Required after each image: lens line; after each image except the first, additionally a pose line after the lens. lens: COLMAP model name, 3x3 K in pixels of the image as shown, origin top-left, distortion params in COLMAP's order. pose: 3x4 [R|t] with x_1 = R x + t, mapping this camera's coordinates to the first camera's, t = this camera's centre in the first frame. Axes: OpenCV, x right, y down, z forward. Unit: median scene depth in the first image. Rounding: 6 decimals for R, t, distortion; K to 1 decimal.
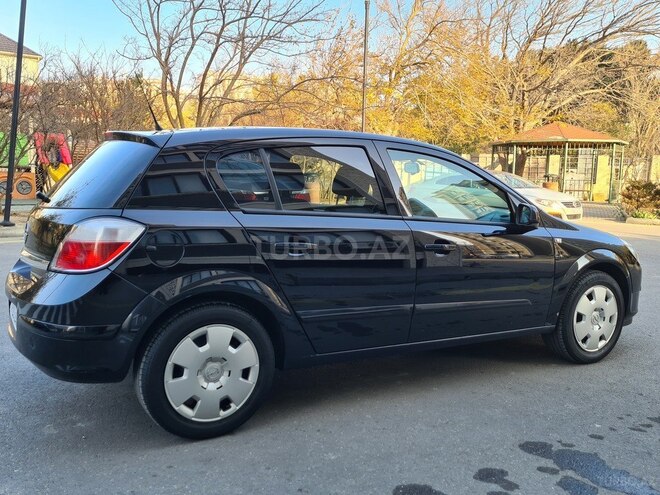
lens RADIAL K [[573.1, 0, 330.0], [0, 573.1, 247.5], [0, 0, 1]] dist [0.050871, -0.012562]
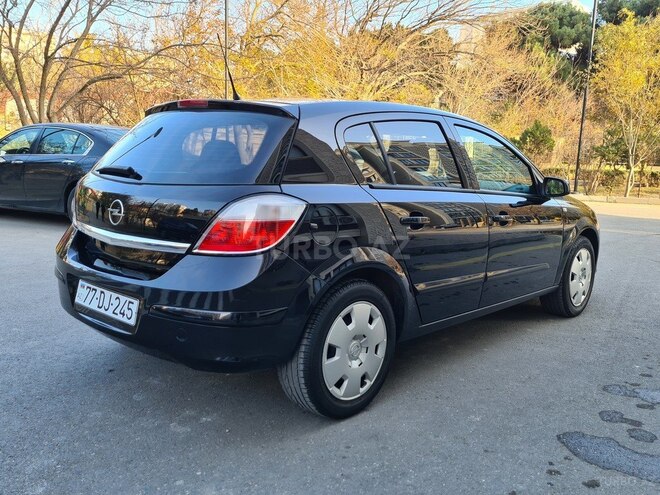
lens RADIAL K [[573.1, 0, 330.0], [0, 573.1, 247.5], [0, 0, 1]] dist [0.050871, -0.012562]
pose [[0.955727, -0.039380, 0.291607, -0.510755], [0.026220, 0.998459, 0.048903, -0.008007], [-0.293084, -0.039092, 0.955287, 0.075418]]
